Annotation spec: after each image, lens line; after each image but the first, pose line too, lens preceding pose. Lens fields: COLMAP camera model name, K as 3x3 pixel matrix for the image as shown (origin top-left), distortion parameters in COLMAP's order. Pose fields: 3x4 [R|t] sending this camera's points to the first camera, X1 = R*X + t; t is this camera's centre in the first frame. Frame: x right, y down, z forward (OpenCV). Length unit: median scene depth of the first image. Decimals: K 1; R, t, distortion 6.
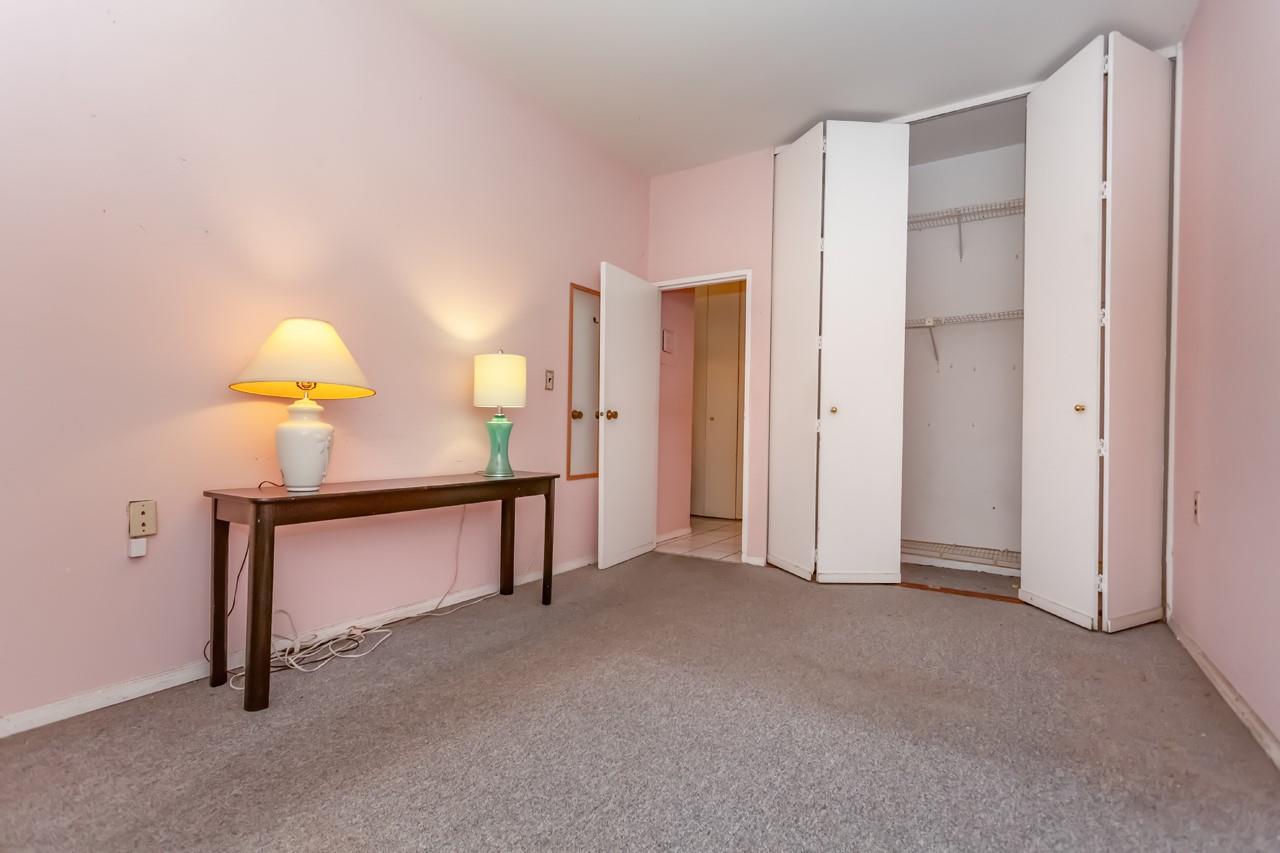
lens RADIAL K [[641.5, 0, 645.1], [0, 641.5, 434.2], [0, 0, 1]] dist [0.000707, 0.000377]
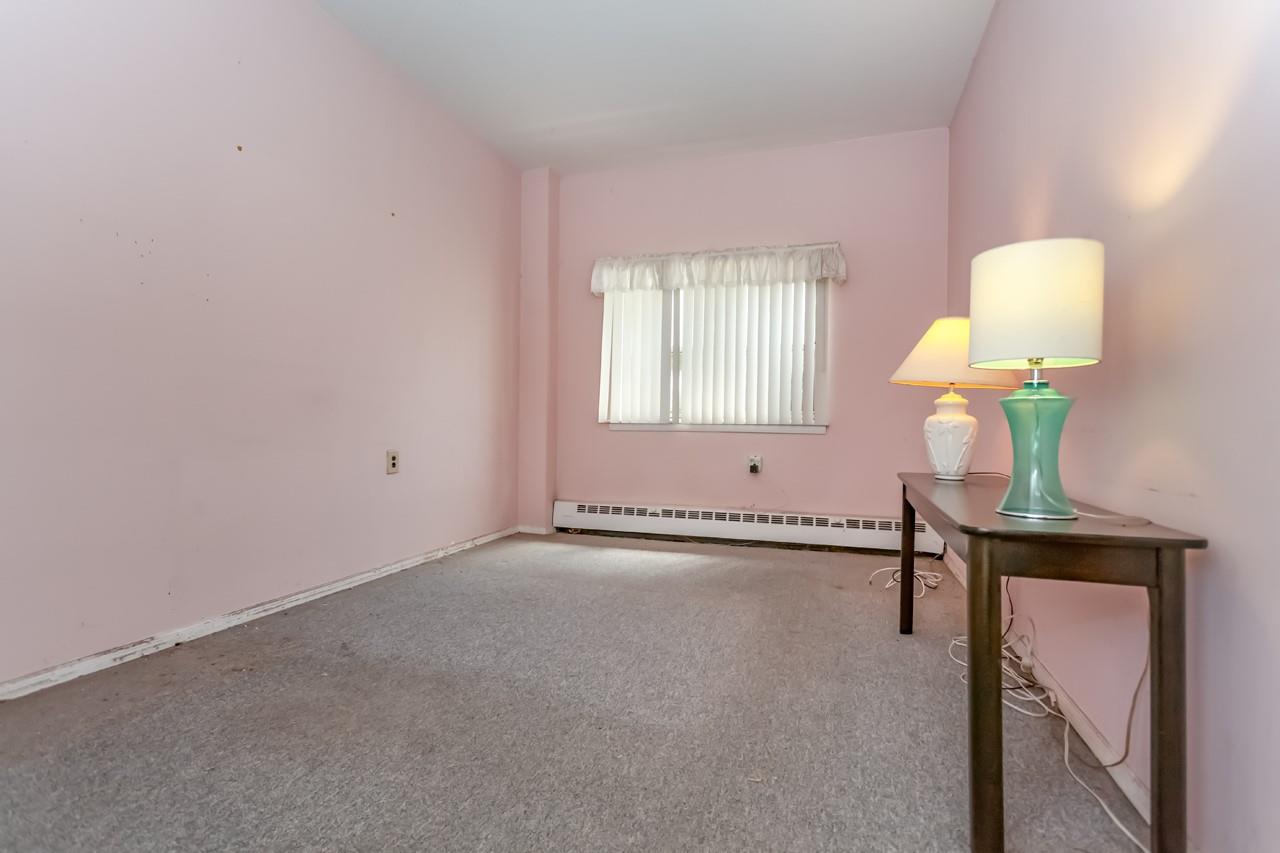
lens RADIAL K [[641.5, 0, 645.1], [0, 641.5, 434.2], [0, 0, 1]] dist [0.000707, 0.000377]
pose [[-0.973397, -0.027336, -0.227490, 0.200770], [-0.031244, 0.999419, 0.013596, 0.013212], [0.226986, 0.020342, -0.973685, 1.873373]]
